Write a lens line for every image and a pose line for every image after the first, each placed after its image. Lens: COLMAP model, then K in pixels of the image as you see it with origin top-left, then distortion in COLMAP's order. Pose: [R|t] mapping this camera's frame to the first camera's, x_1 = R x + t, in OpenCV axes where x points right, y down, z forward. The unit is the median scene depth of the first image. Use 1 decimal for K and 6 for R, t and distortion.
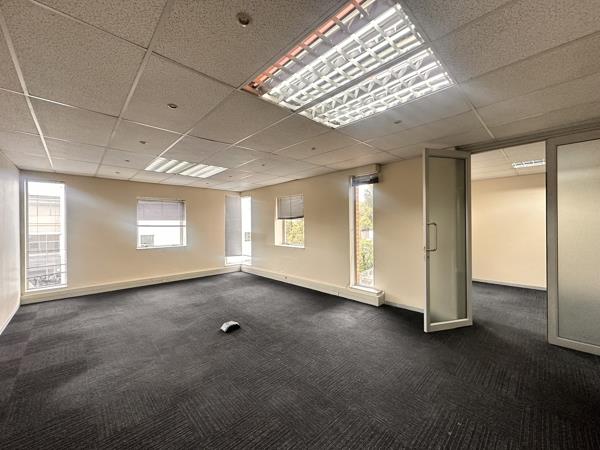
lens RADIAL K [[238.1, 0, 298.6], [0, 238.1, 225.5], [0, 0, 1]] dist [0.004803, 0.000112]
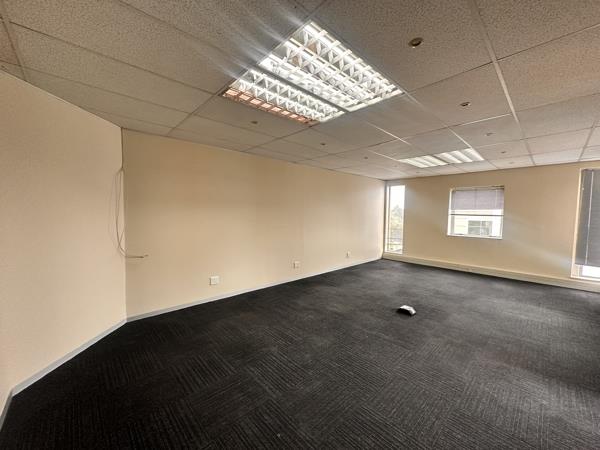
lens RADIAL K [[238.1, 0, 299.4], [0, 238.1, 223.6], [0, 0, 1]] dist [0.004803, 0.000112]
pose [[-0.011149, 0.053977, -0.998480, 0.676207], [-0.014159, 0.998433, 0.054133, -0.010169], [0.999838, 0.014742, -0.010368, 0.474869]]
